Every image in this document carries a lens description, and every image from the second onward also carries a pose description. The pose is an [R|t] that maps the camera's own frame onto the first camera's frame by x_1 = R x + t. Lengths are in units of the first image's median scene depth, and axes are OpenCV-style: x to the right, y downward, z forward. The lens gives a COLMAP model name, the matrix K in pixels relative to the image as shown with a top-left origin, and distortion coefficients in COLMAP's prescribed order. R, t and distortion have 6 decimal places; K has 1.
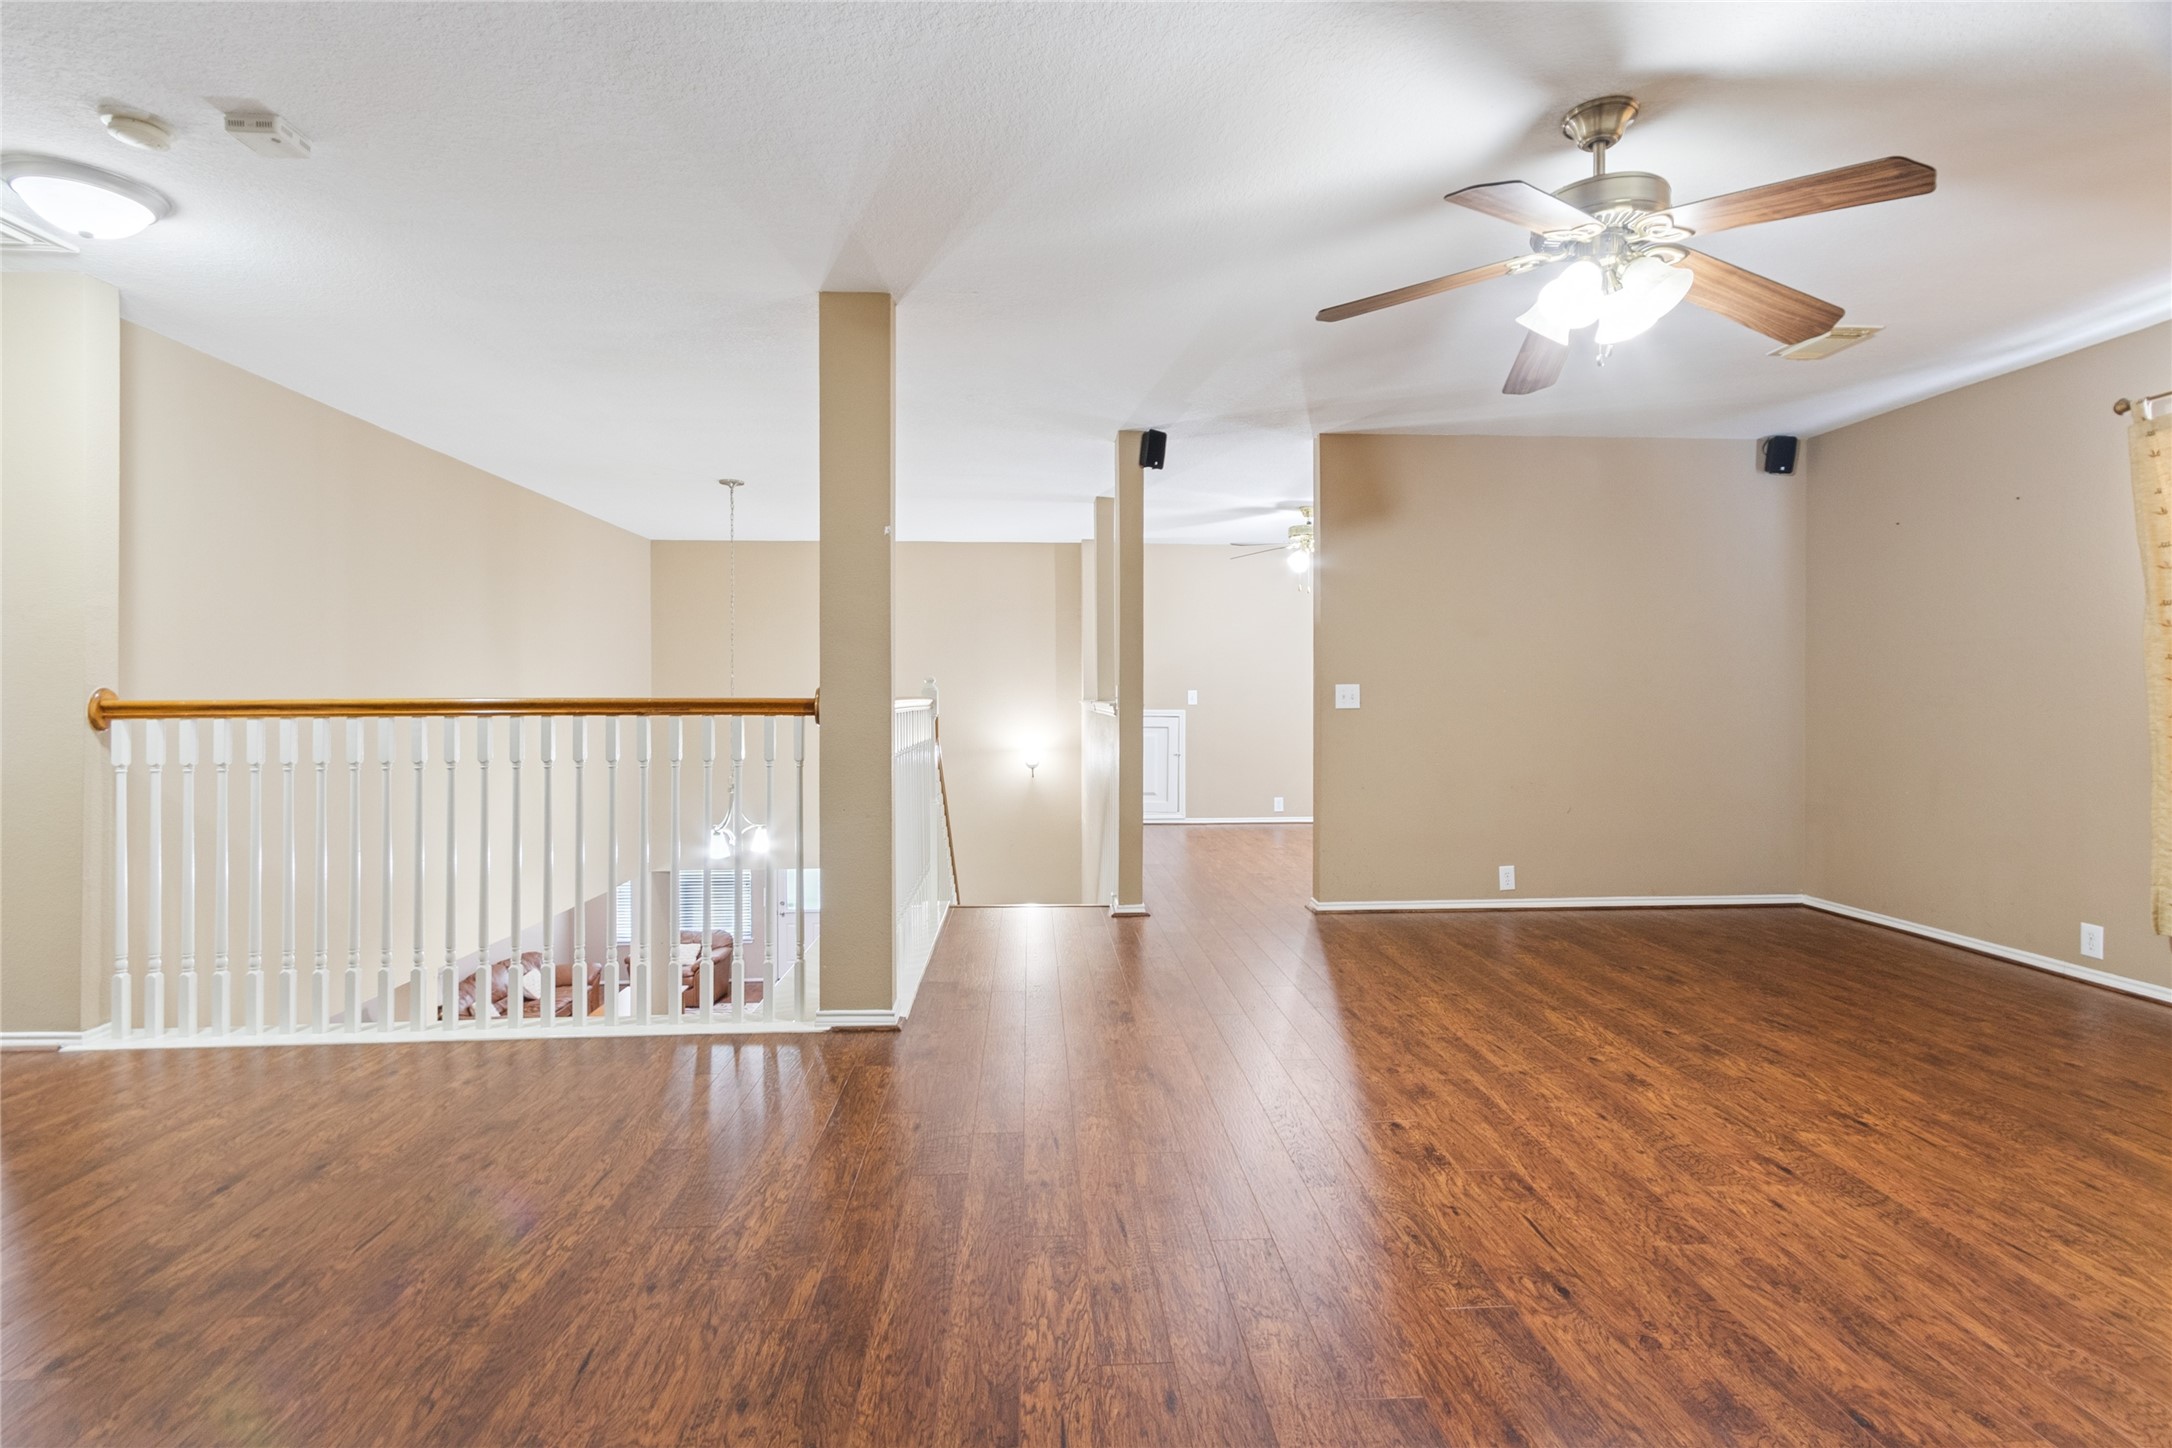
lens RADIAL K [[1002.3, 0, 1089.8], [0, 1002.3, 703.6], [0, 0, 1]] dist [0.003550, 0.000872]
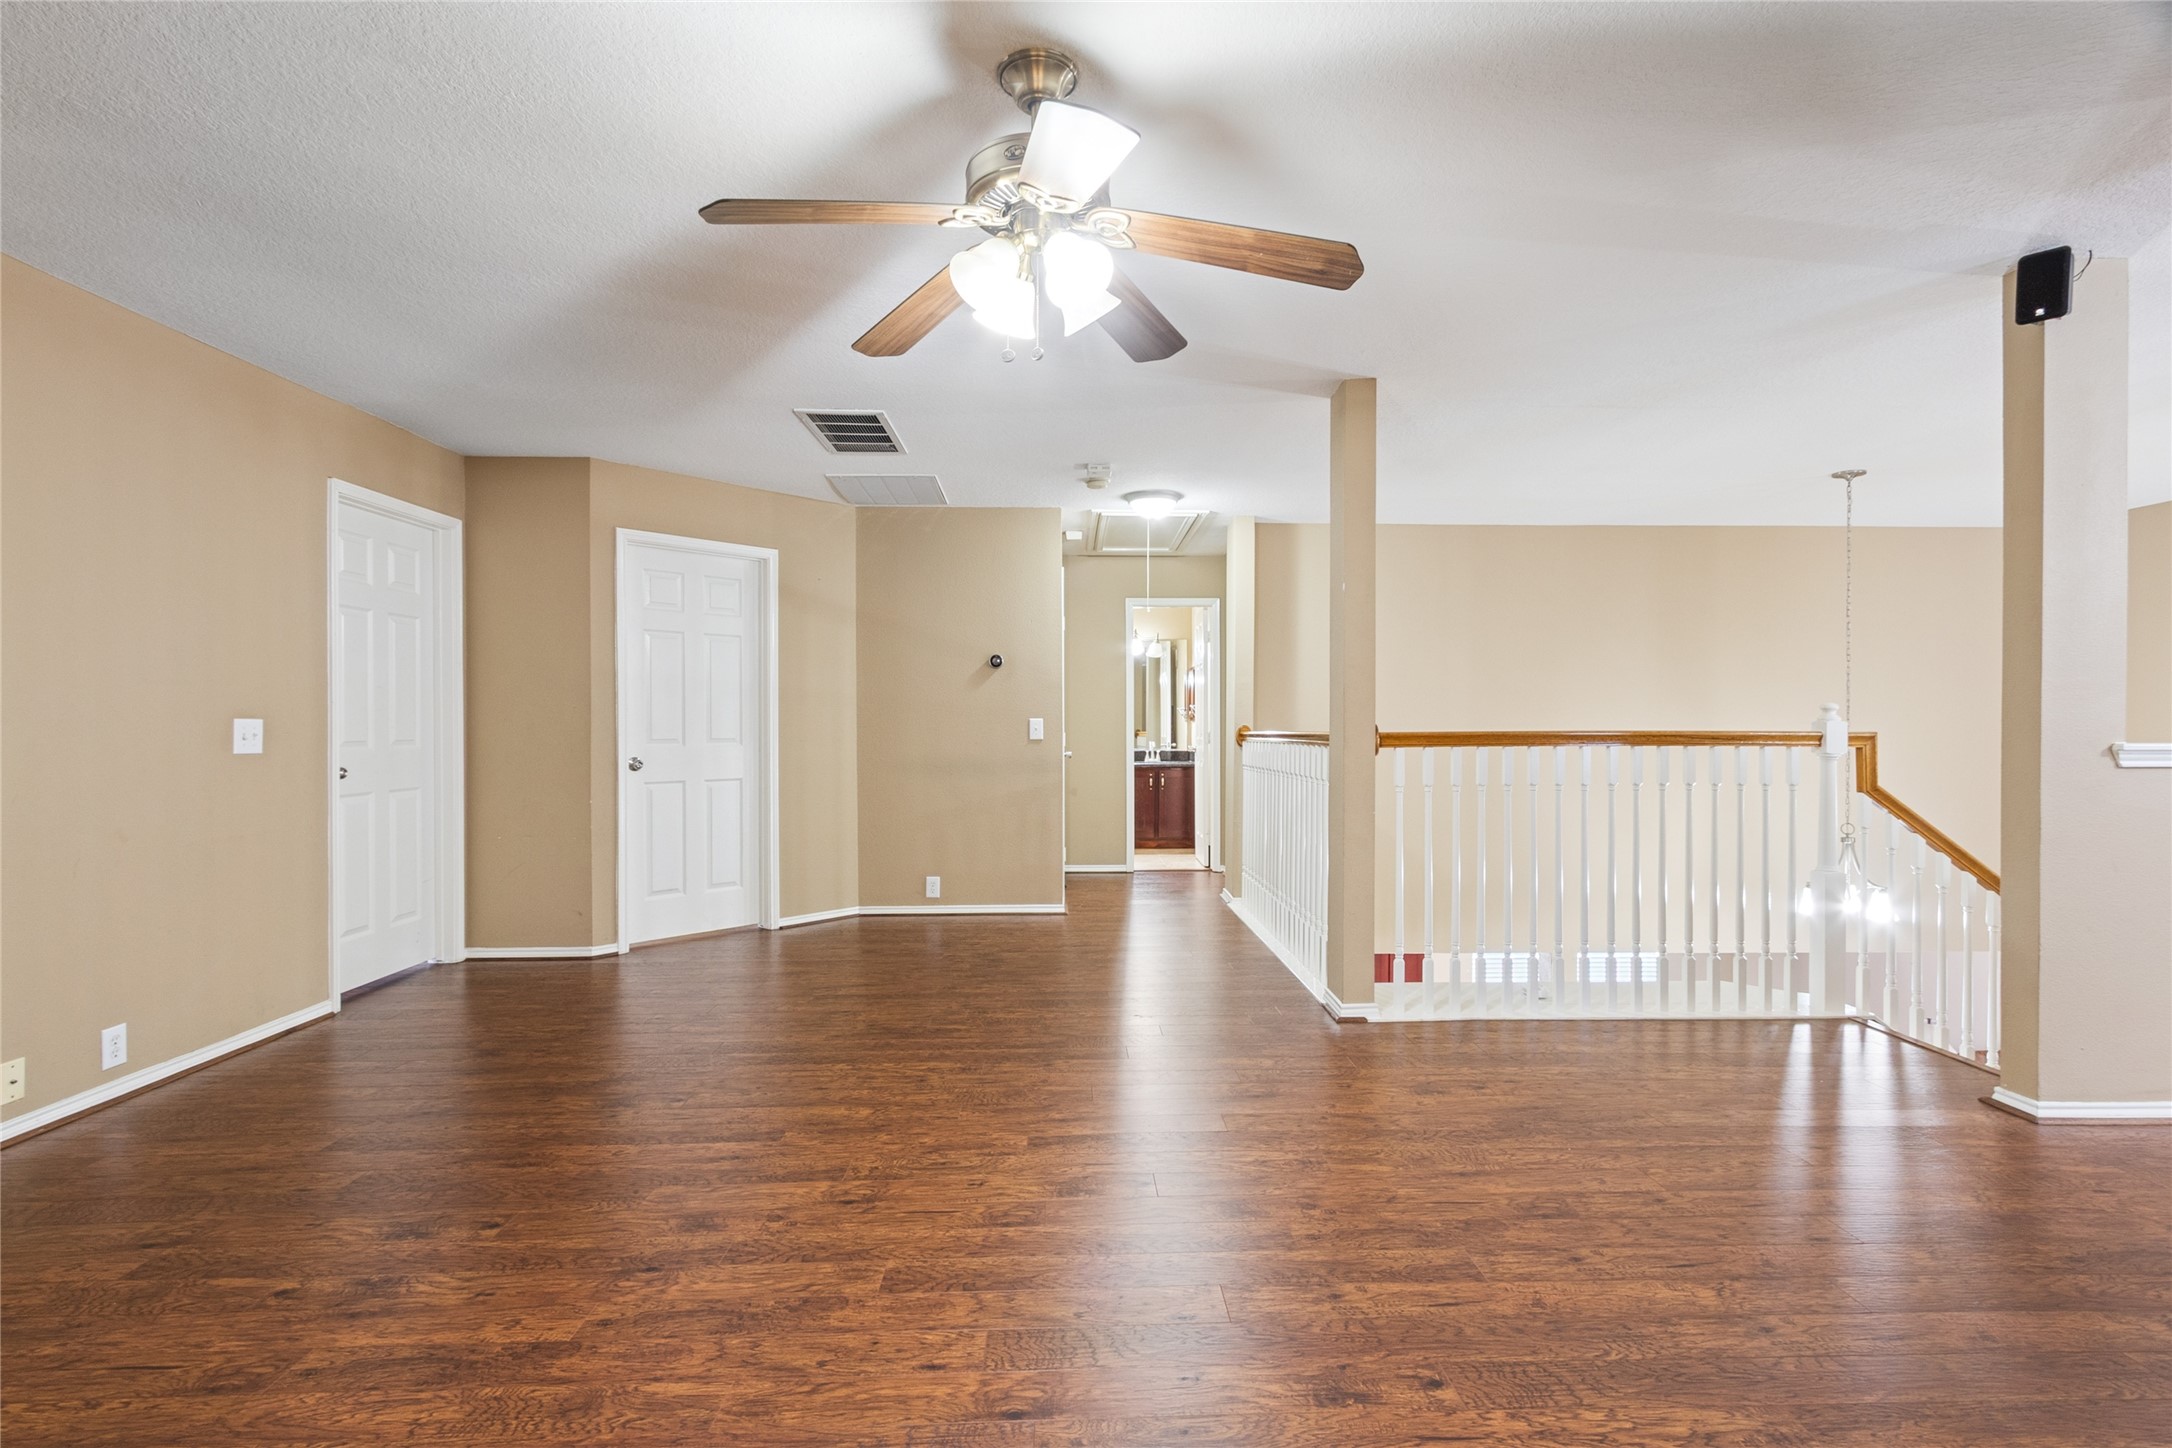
lens RADIAL K [[1013.1, 0, 1092.8], [0, 1013.1, 730.7], [0, 0, 1]] dist [0.012378, -0.000195]
pose [[-0.023702, 0.003020, -0.999715, 1.670454], [-0.007393, 0.999968, 0.003196, -0.014291], [0.999692, 0.007466, -0.023679, 1.279442]]
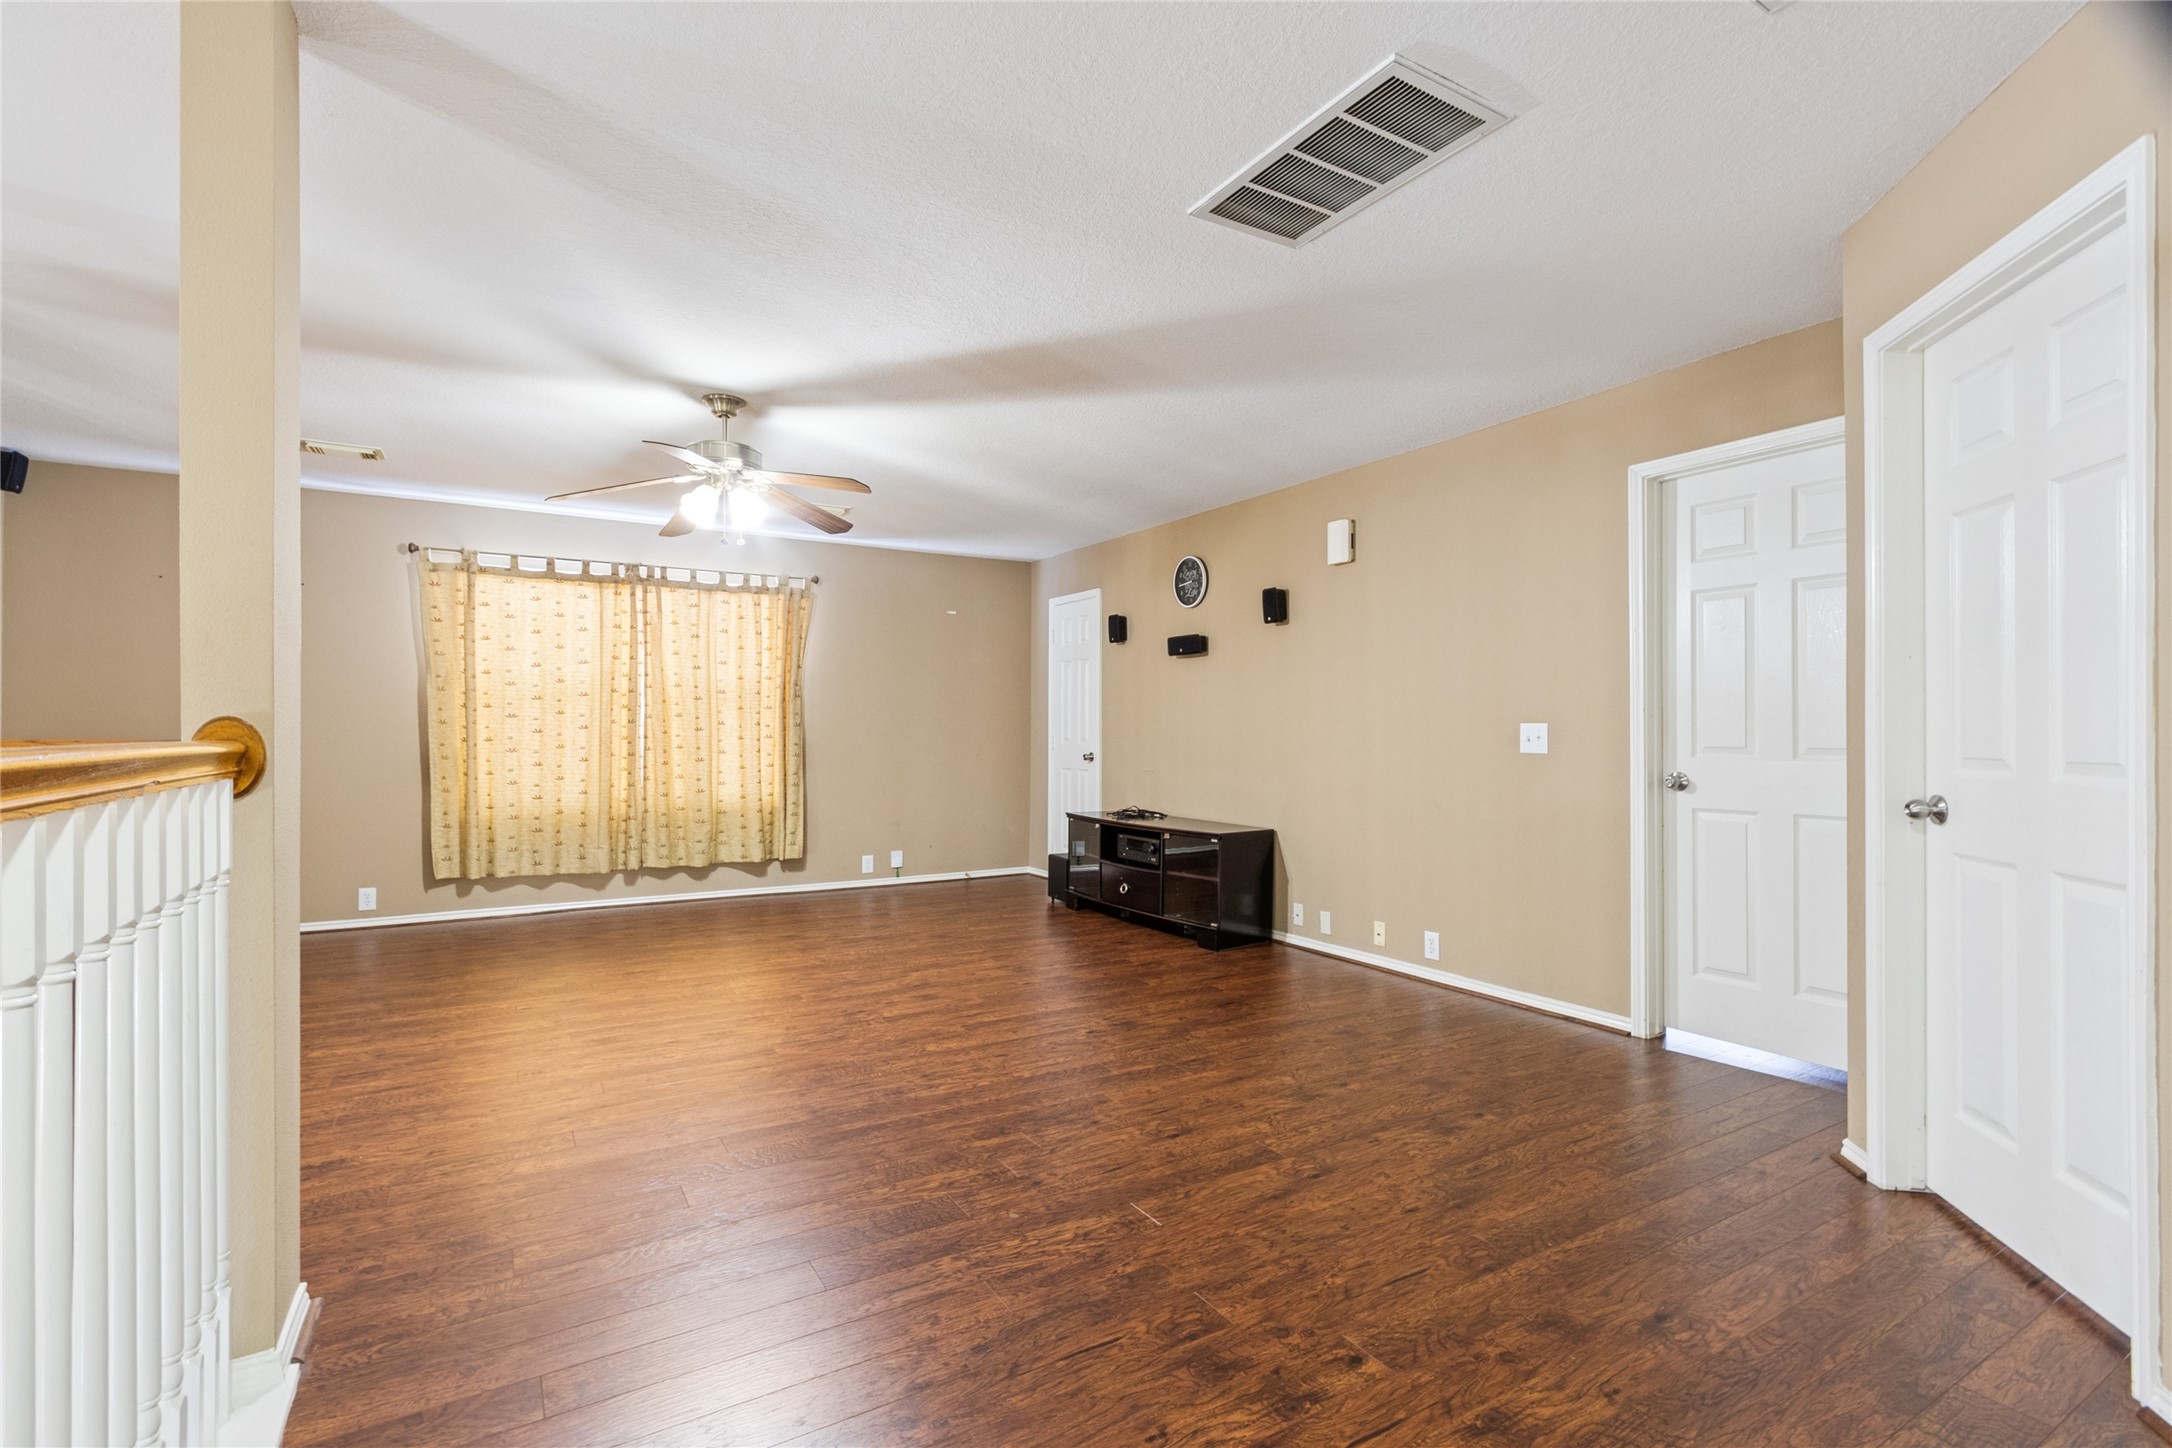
lens RADIAL K [[1013.1, 0, 1092.8], [0, 1013.1, 730.7], [0, 0, 1]] dist [0.012378, -0.000195]
pose [[-0.469056, 0.001613, 0.883167, -1.595482], [0.005830, 0.999982, 0.001270, -0.011150], [-0.883149, 0.005744, -0.469057, 1.507729]]
